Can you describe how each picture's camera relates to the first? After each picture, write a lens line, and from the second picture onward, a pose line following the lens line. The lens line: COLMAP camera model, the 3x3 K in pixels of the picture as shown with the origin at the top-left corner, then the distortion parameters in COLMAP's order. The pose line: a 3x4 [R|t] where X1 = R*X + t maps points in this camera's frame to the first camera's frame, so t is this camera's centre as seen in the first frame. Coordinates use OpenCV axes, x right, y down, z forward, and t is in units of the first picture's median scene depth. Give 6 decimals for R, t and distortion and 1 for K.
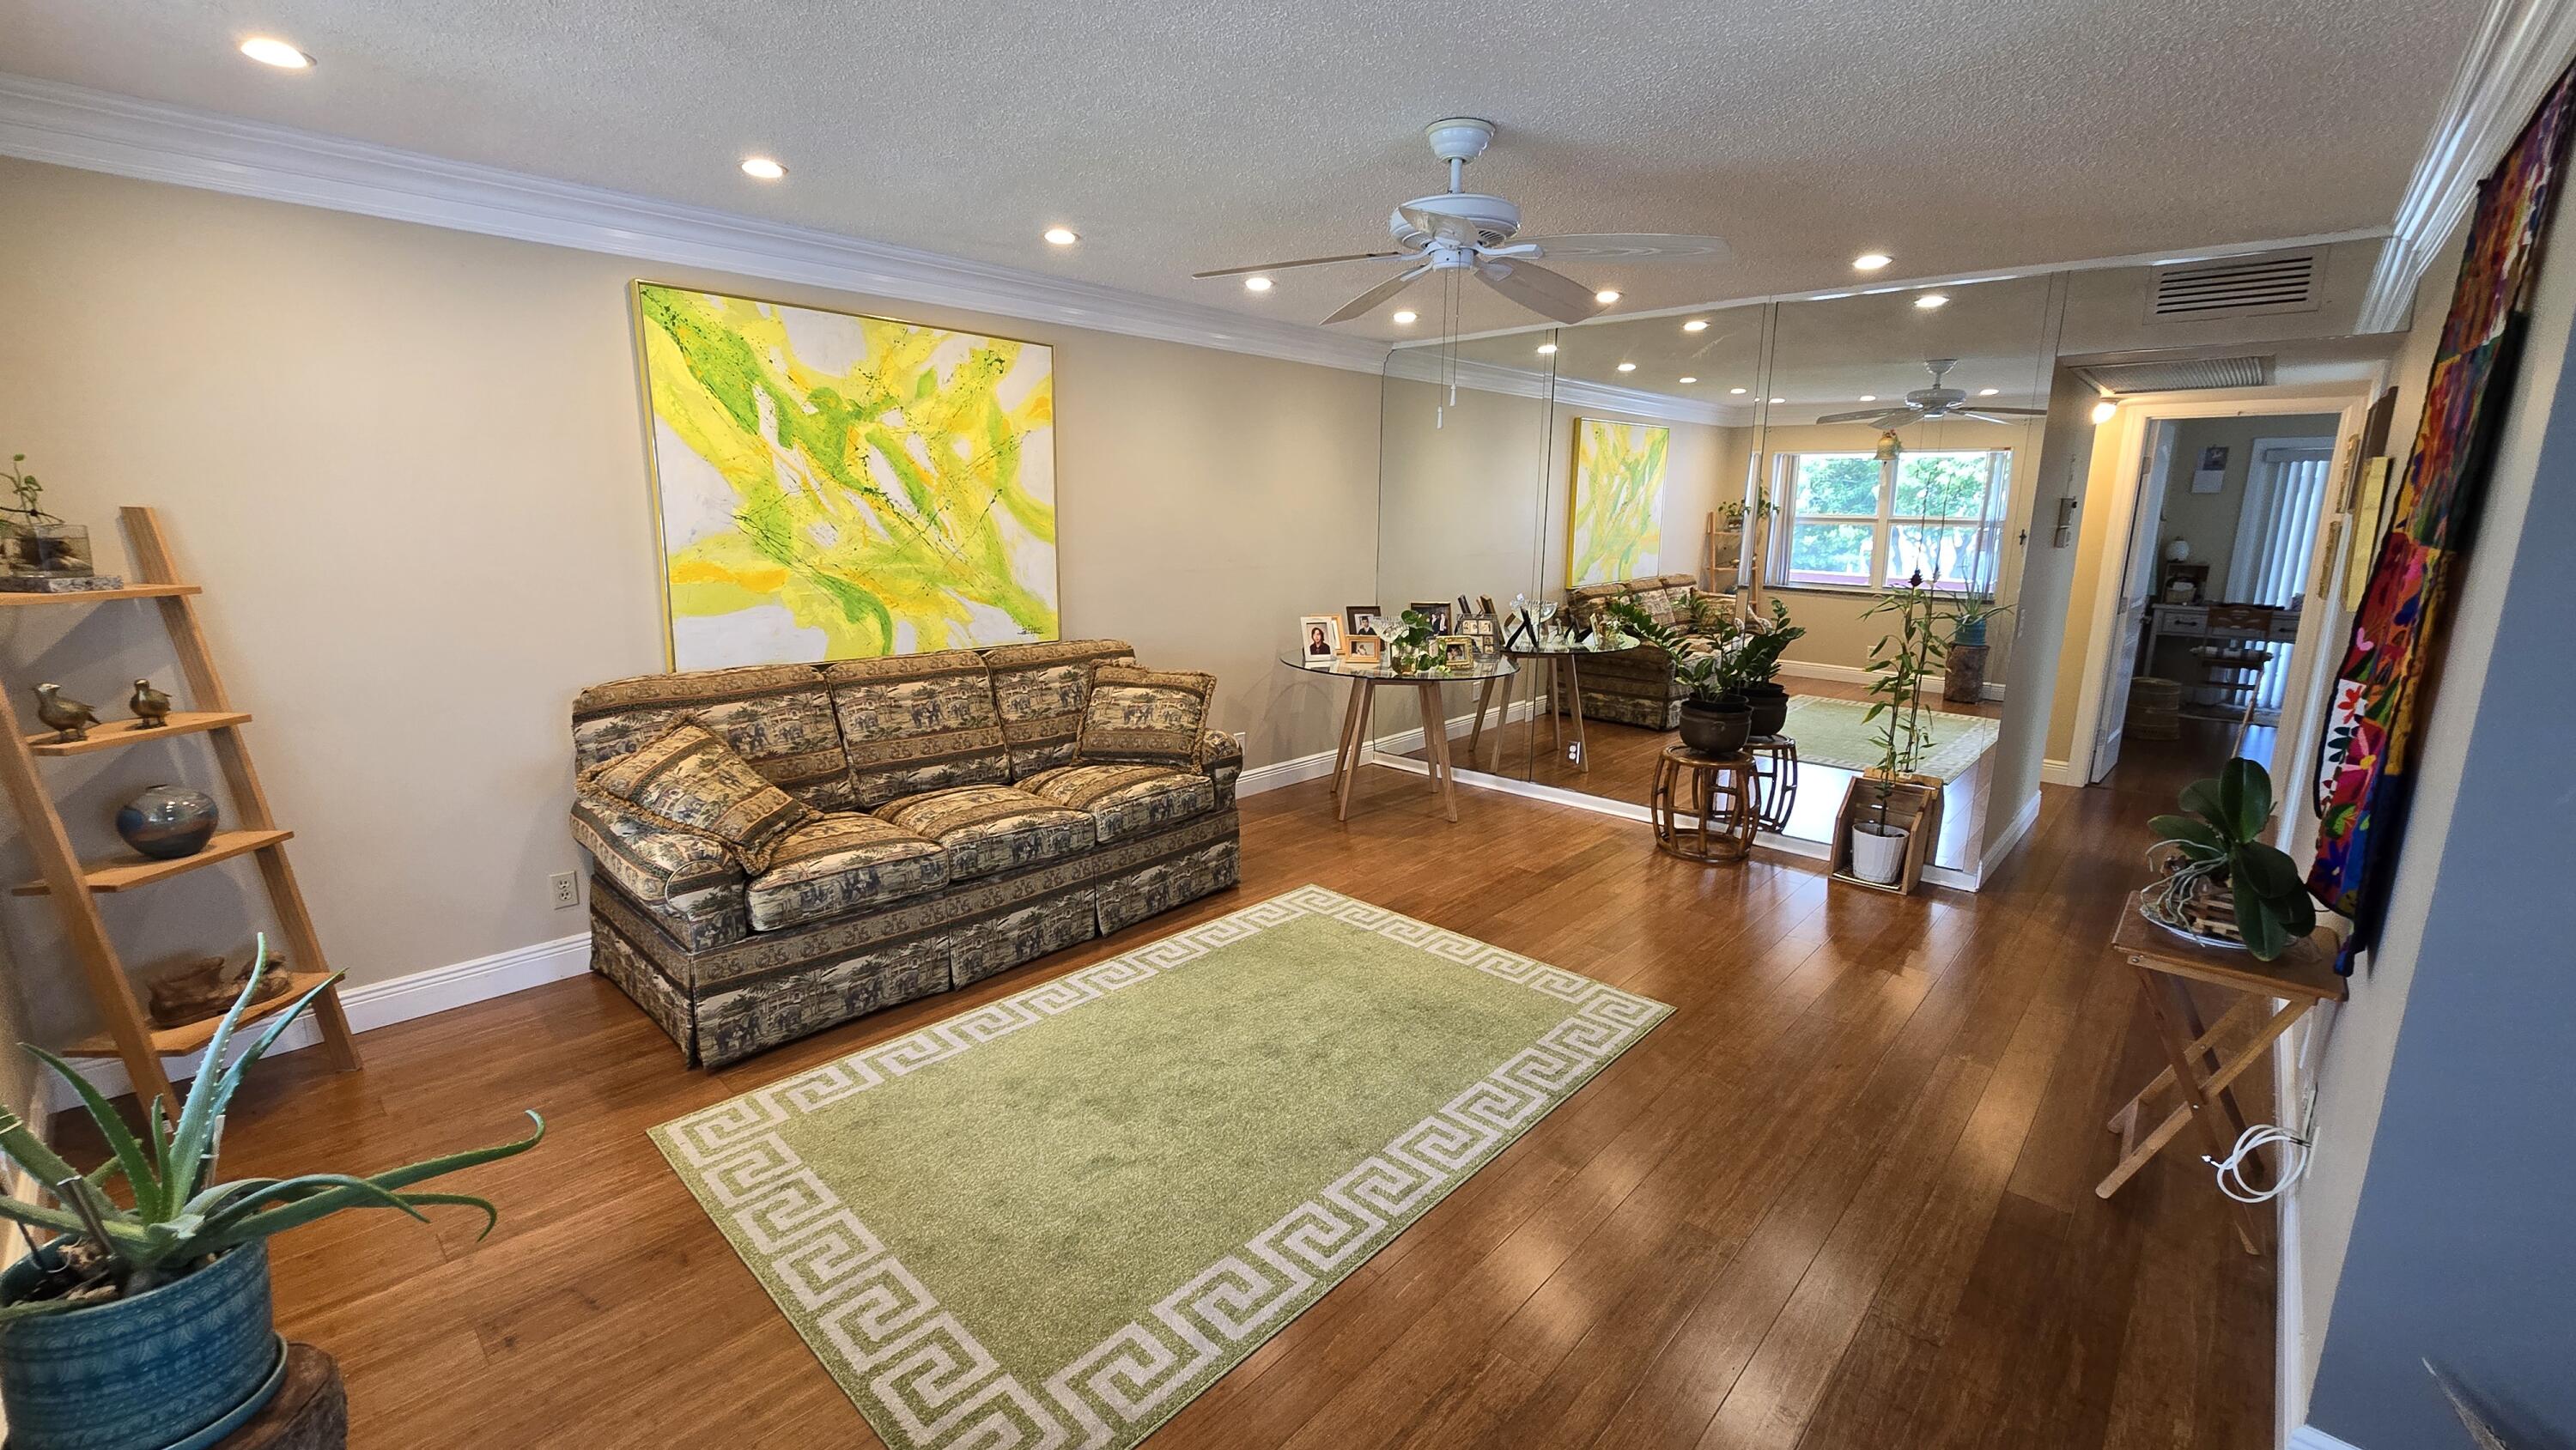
lens RADIAL K [[1050.8, 0, 1277.7], [0, 1050.8, 711.9], [0, 0, 1]] dist [-0.001737, 0.000043]
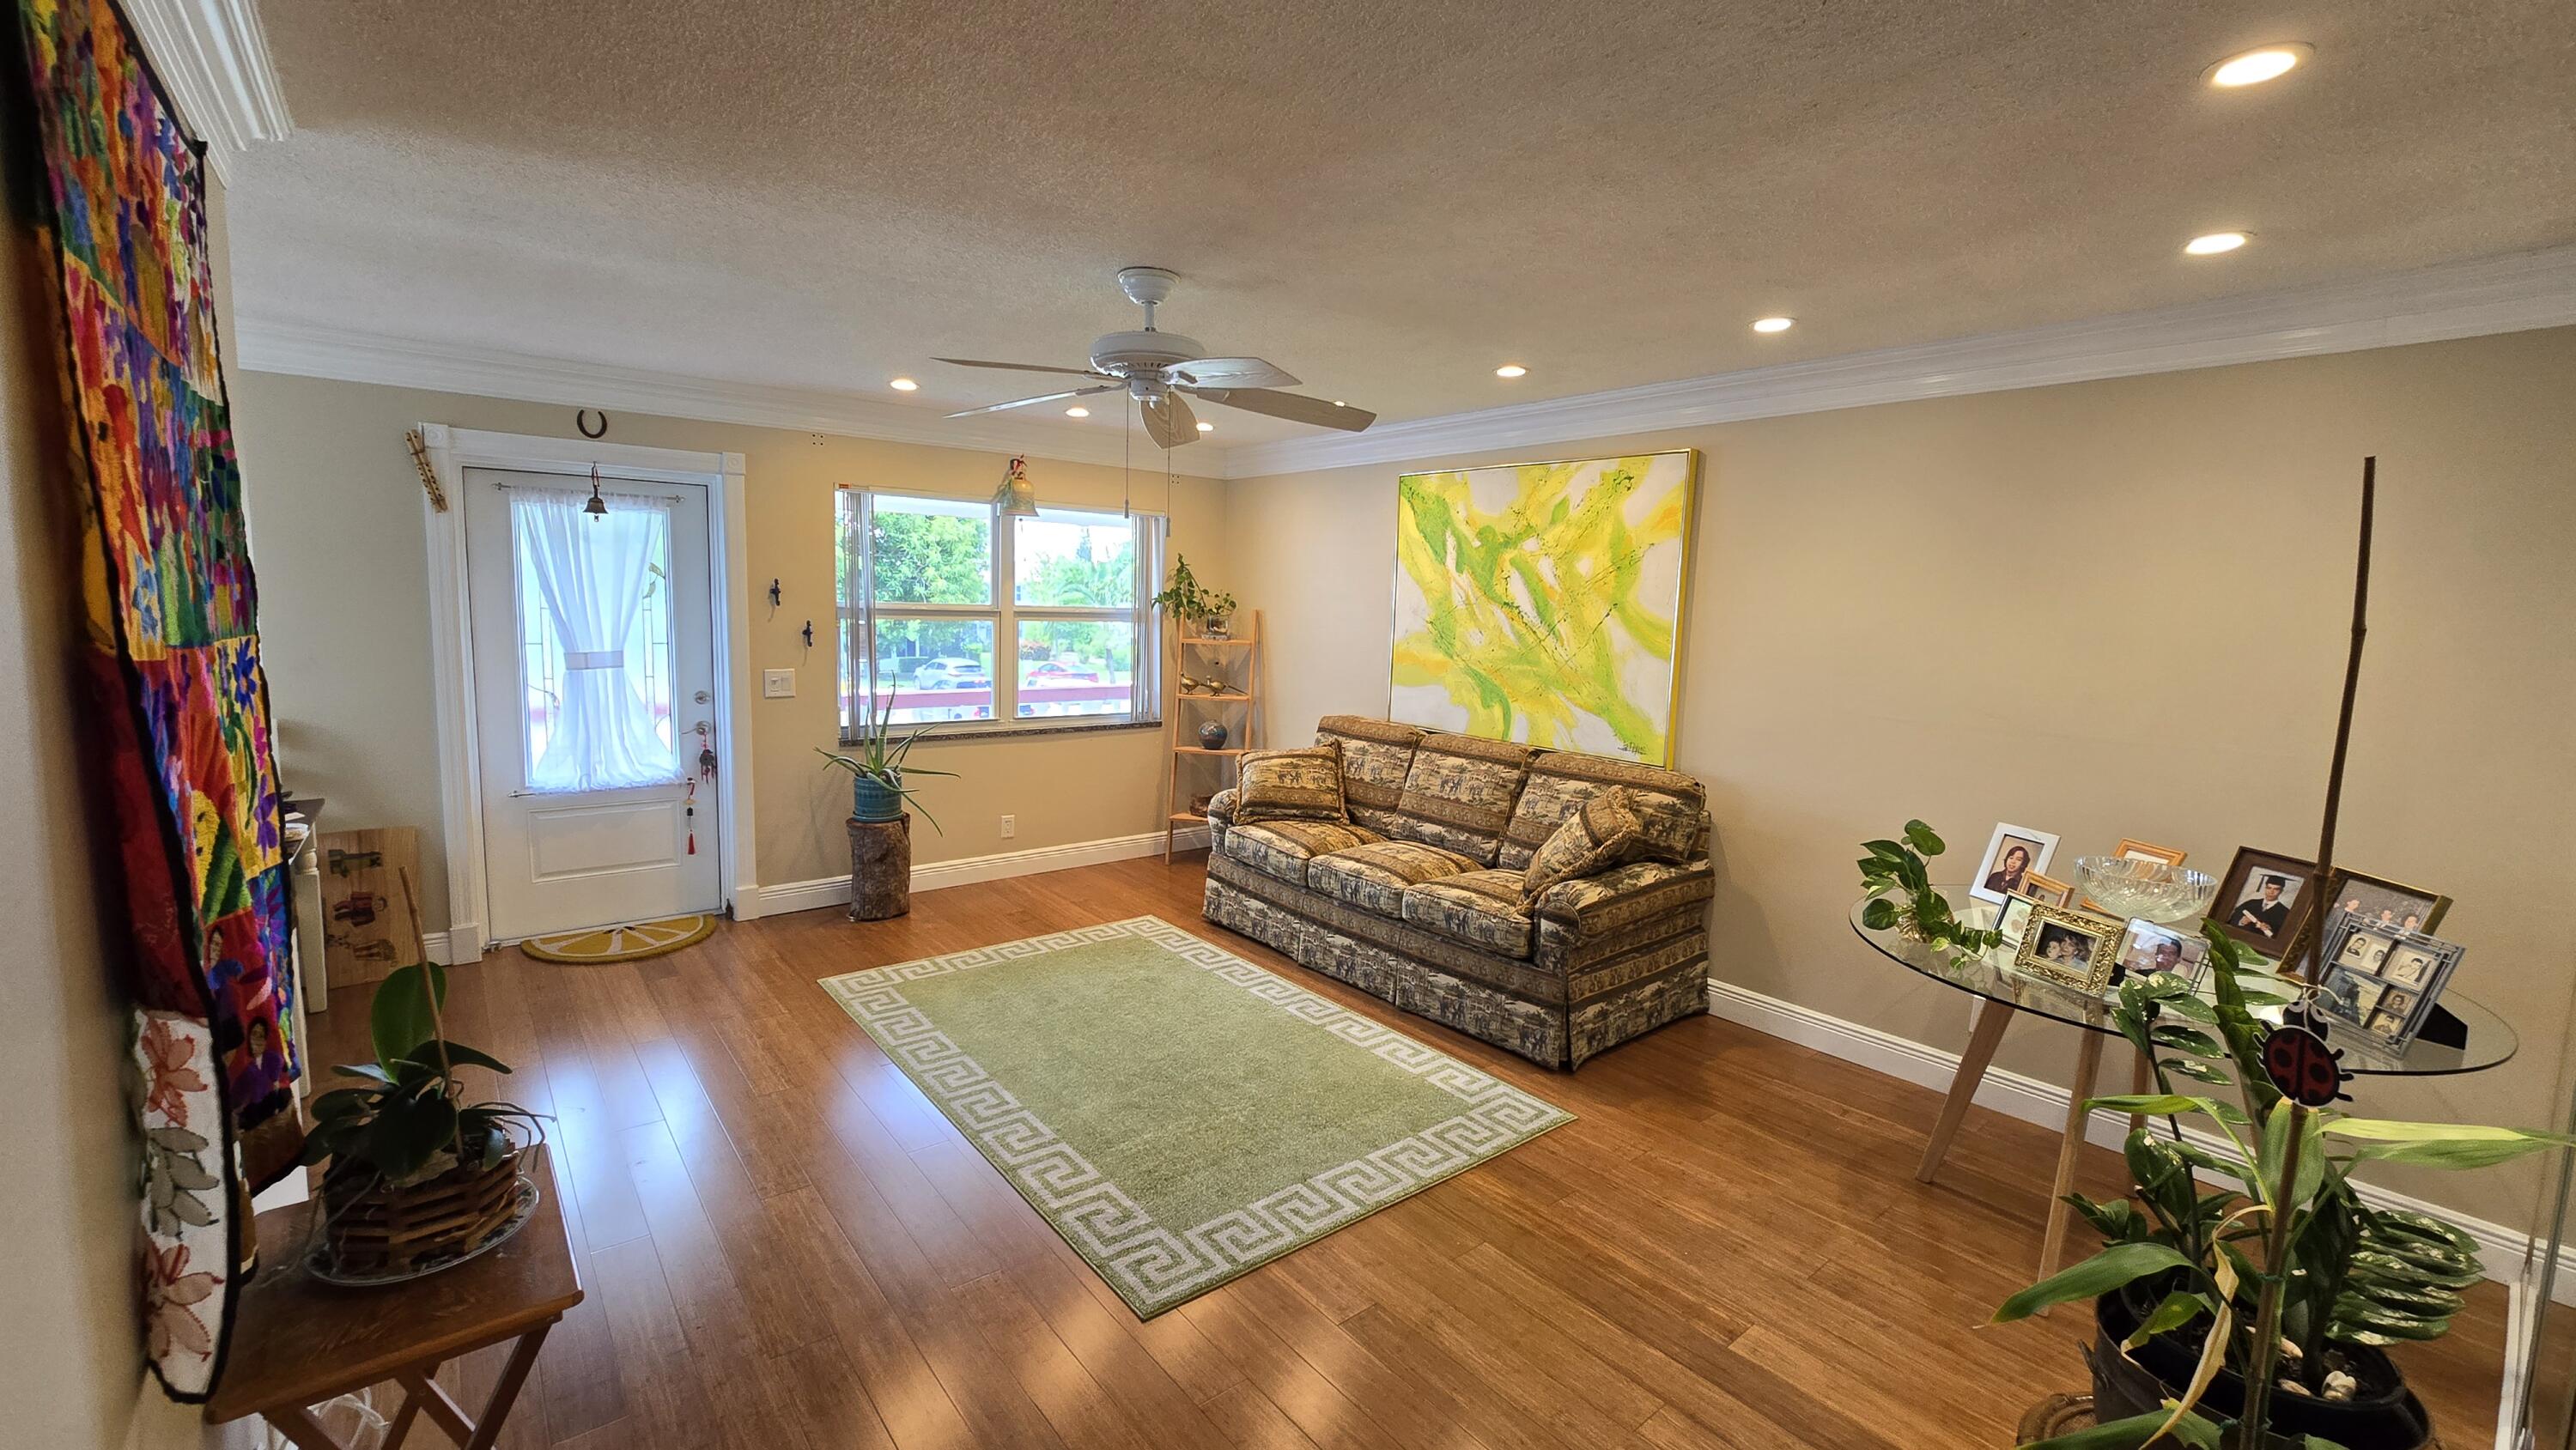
lens RADIAL K [[1050.8, 0, 1290.5], [0, 1050.8, 721.5], [0, 0, 1]] dist [-0.001737, 0.000043]
pose [[-0.131692, 0.107720, -0.985421, 0.850190], [-0.210519, 0.968364, 0.133990, -0.186195], [0.968679, 0.225095, -0.104848, 0.899685]]
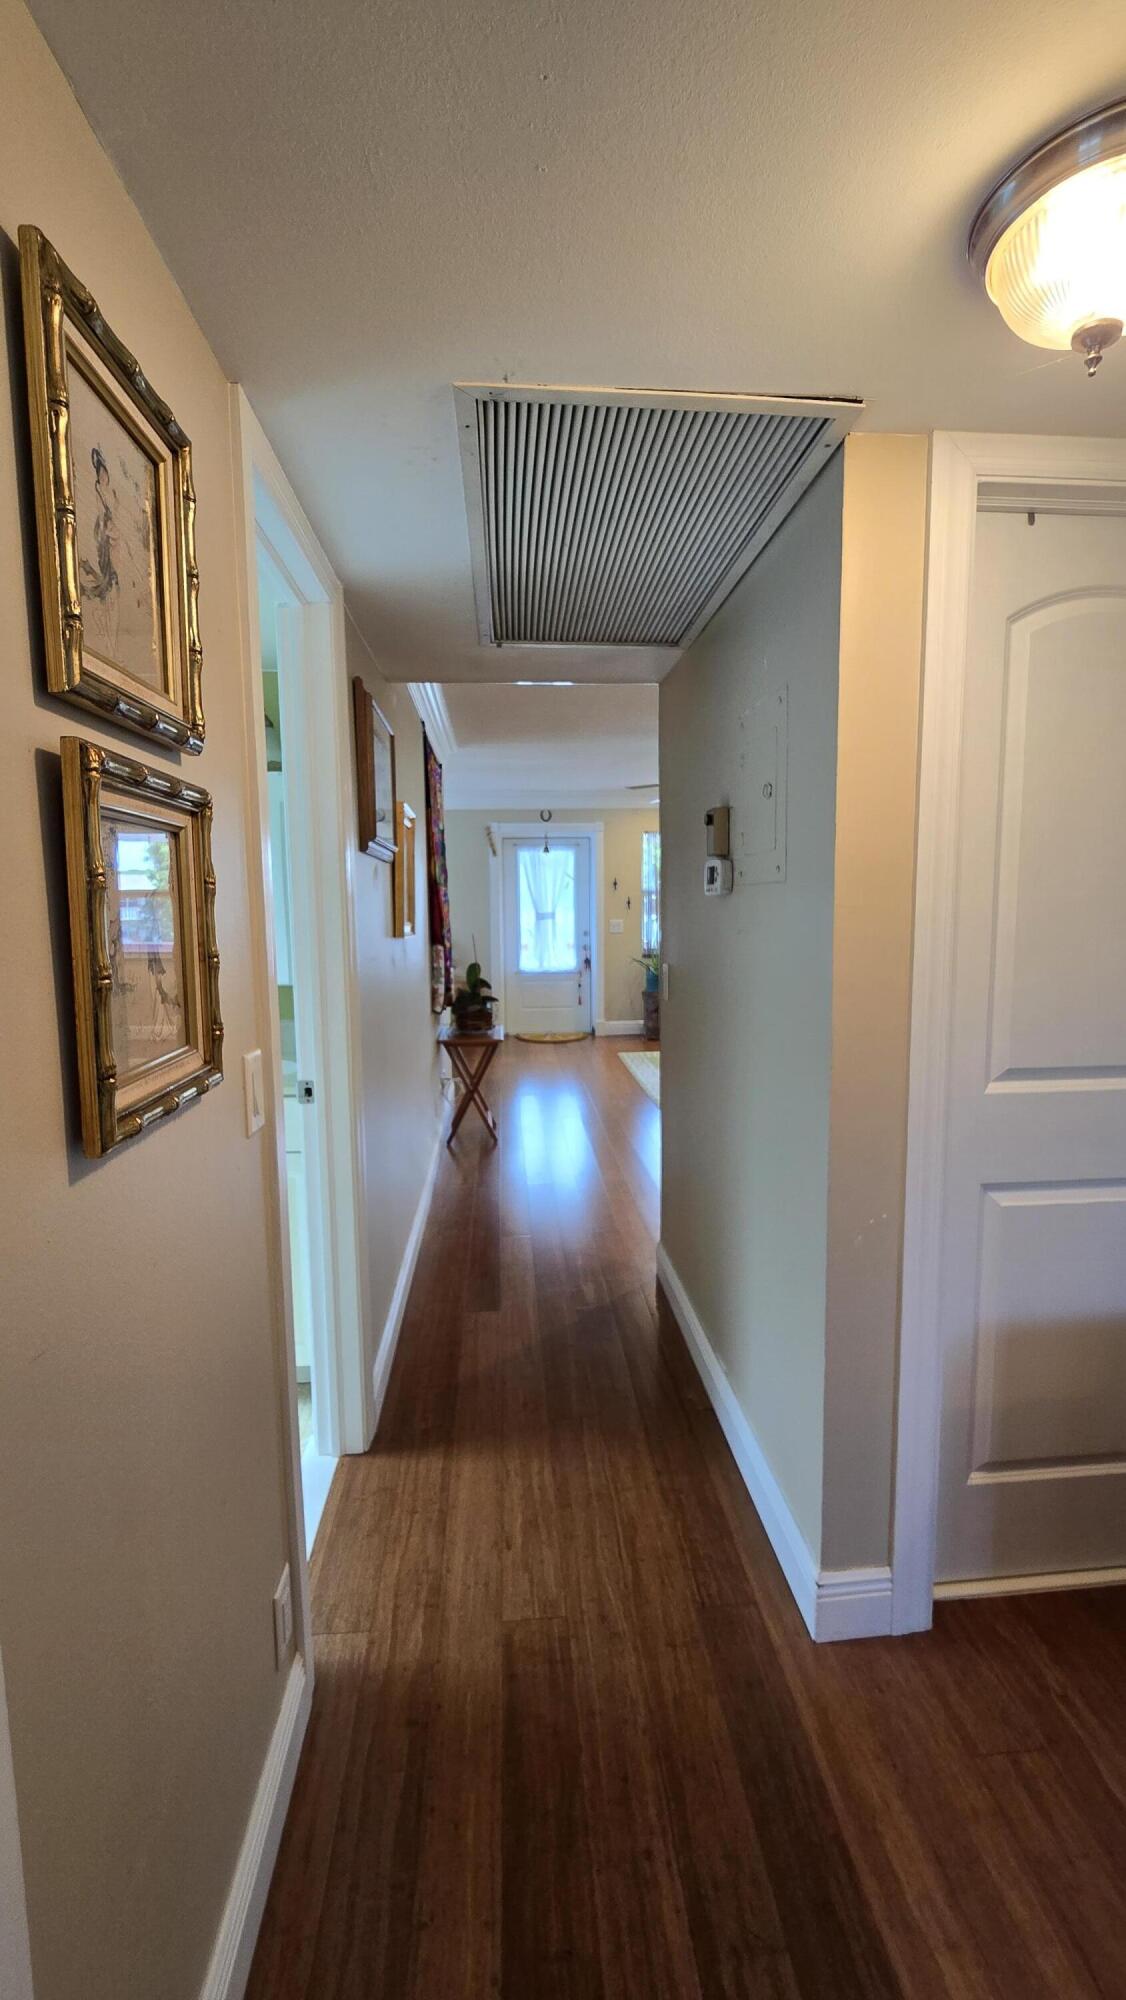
lens RADIAL K [[815.9, 0, 567.5], [0, 815.9, 996.5], [0, 0, 1]] dist [-0.001737, 0.000043]
pose [[-0.667103, 0.097263, -0.738589, 1.347956], [-0.128751, 0.961468, 0.242903, -0.255276], [0.733755, 0.257135, -0.628876, 1.449319]]
